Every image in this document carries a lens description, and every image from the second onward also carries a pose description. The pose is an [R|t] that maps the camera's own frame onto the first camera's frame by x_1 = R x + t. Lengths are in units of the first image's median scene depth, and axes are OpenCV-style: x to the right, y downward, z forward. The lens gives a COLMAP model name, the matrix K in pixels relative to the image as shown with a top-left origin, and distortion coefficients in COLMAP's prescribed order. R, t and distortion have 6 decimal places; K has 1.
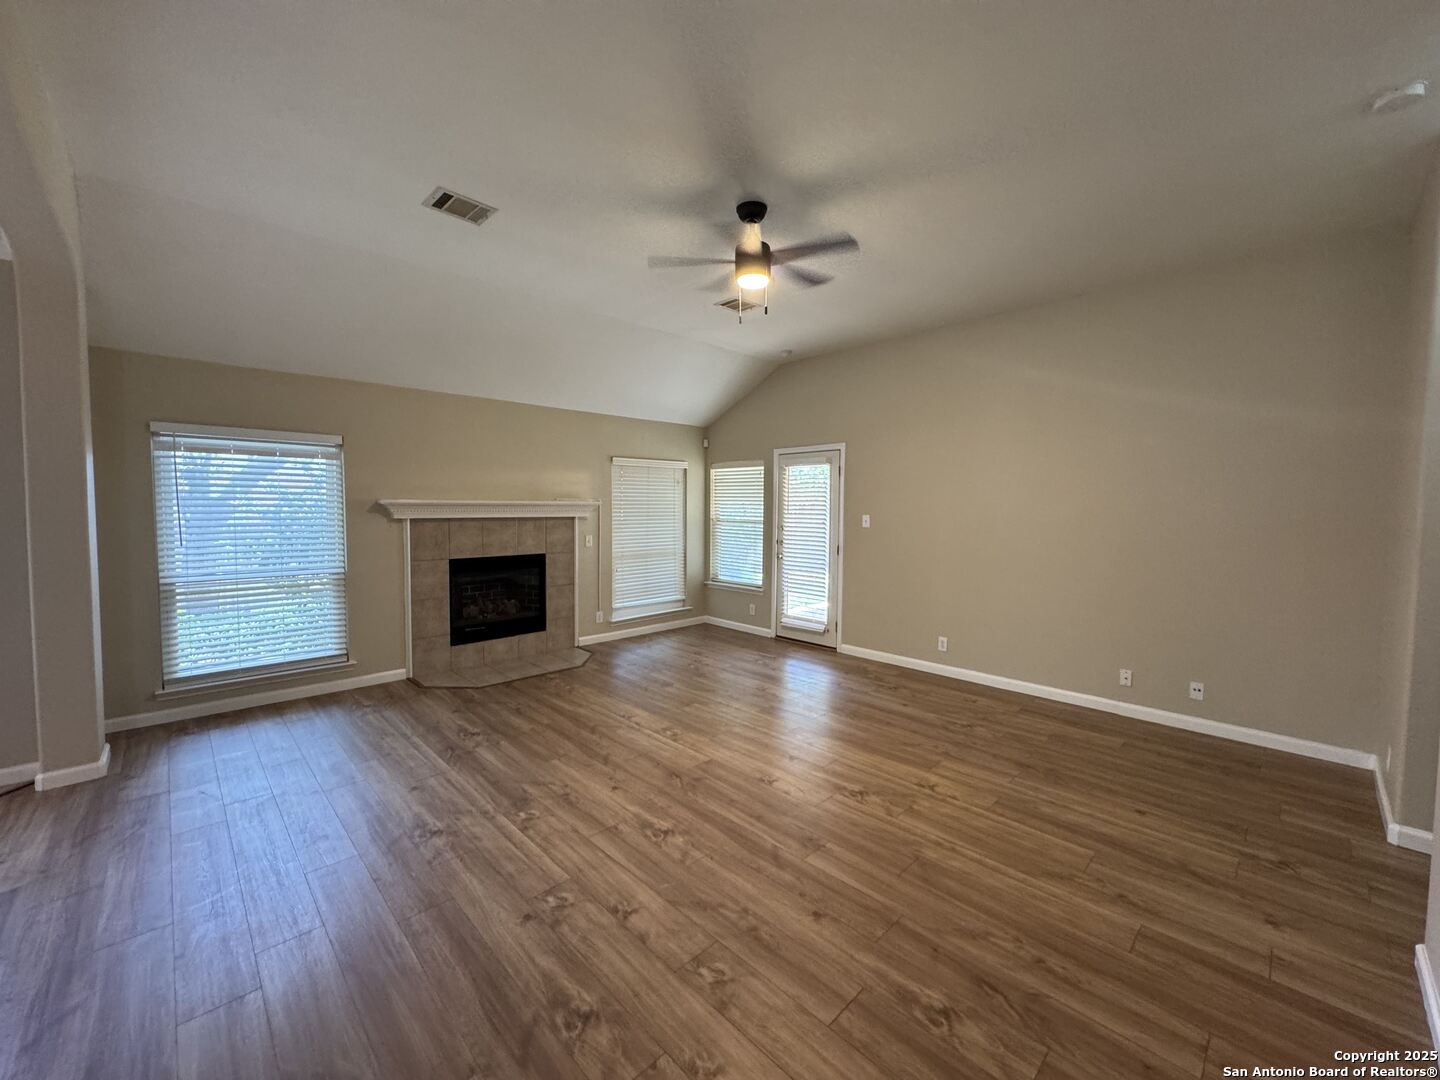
lens RADIAL K [[573.5, 0, 720.1], [0, 573.5, 534.1], [0, 0, 1]] dist [-0.003536, 0.000599]
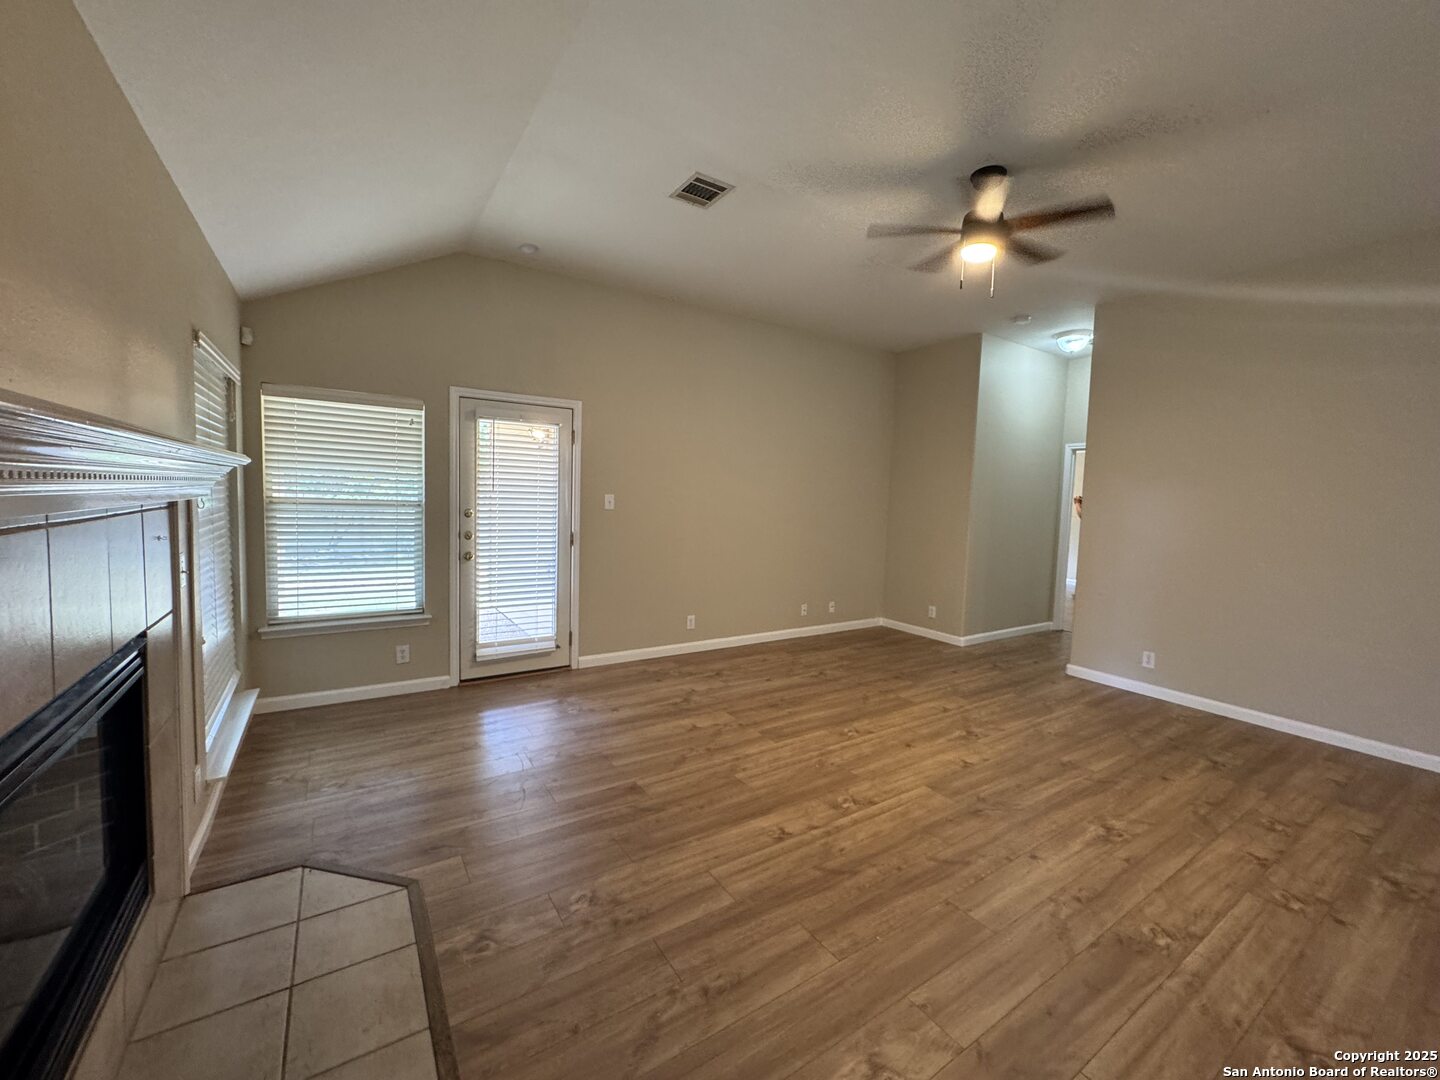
lens RADIAL K [[573.5, 0, 716.2], [0, 573.5, 541.1], [0, 0, 1]] dist [-0.003536, 0.000599]
pose [[0.193250, -0.078701, 0.977988, -0.730505], [0.016942, 0.996897, 0.076875, -0.037220], [-0.981003, 0.001712, 0.193984, 0.936635]]
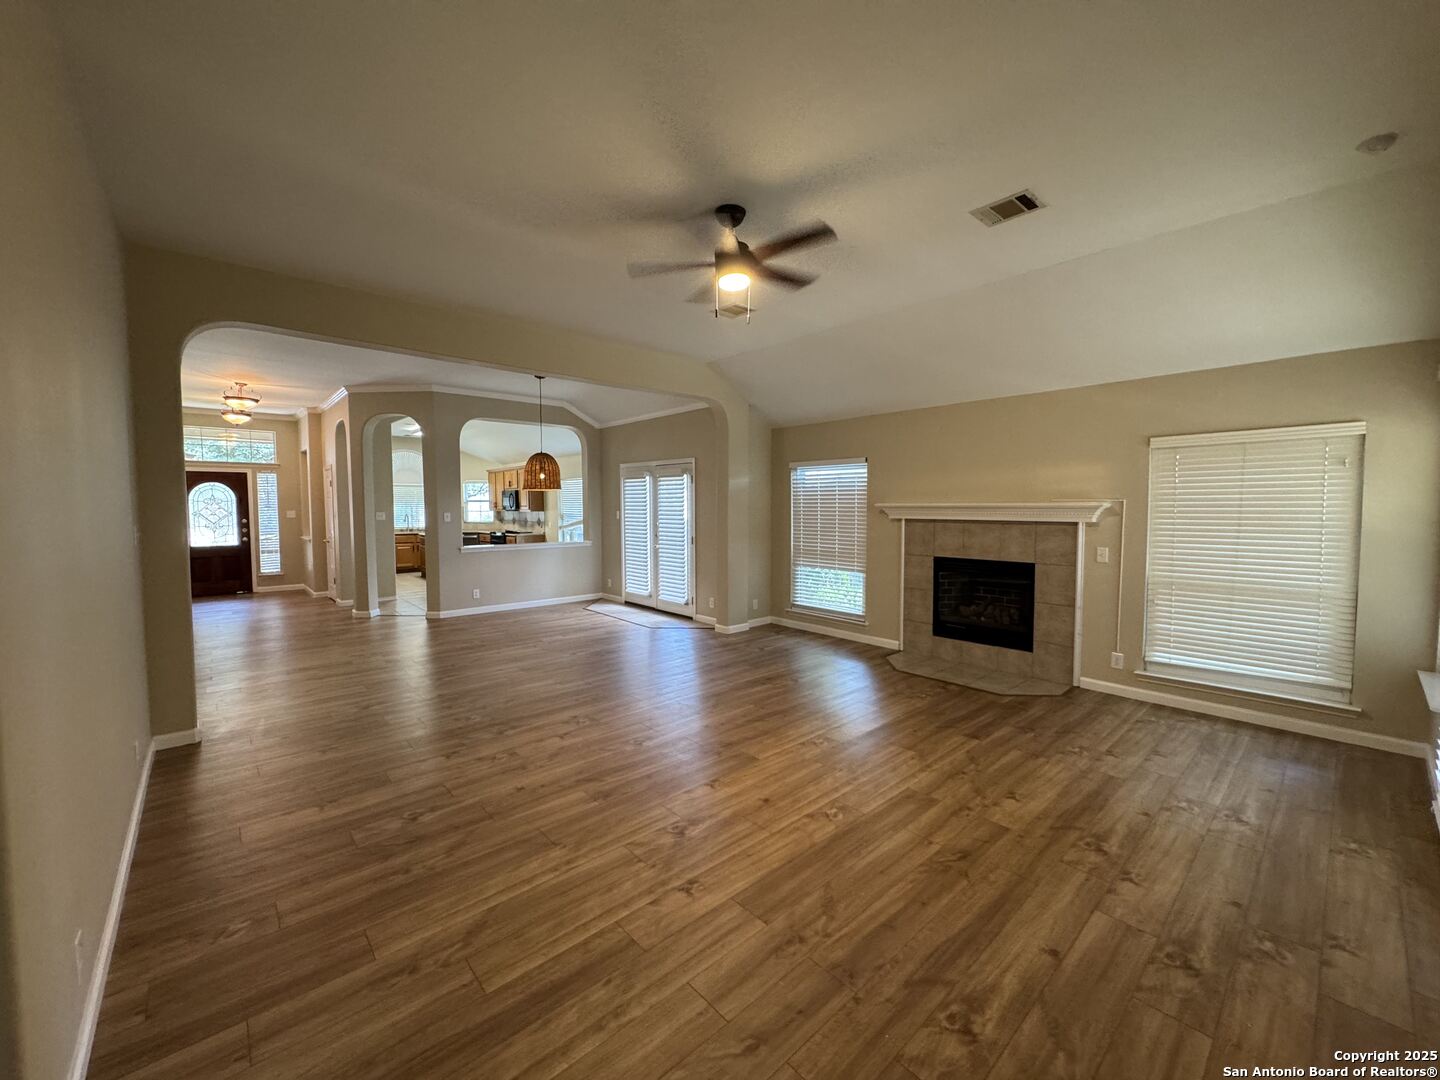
lens RADIAL K [[573.5, 0, 718.8], [0, 573.5, 535.3], [0, 0, 1]] dist [-0.003536, 0.000599]
pose [[-0.038574, 0.047356, -0.998133, 0.803397], [-0.047735, 0.997649, 0.049178, -0.039200], [0.998115, 0.049543, -0.036223, 0.776436]]
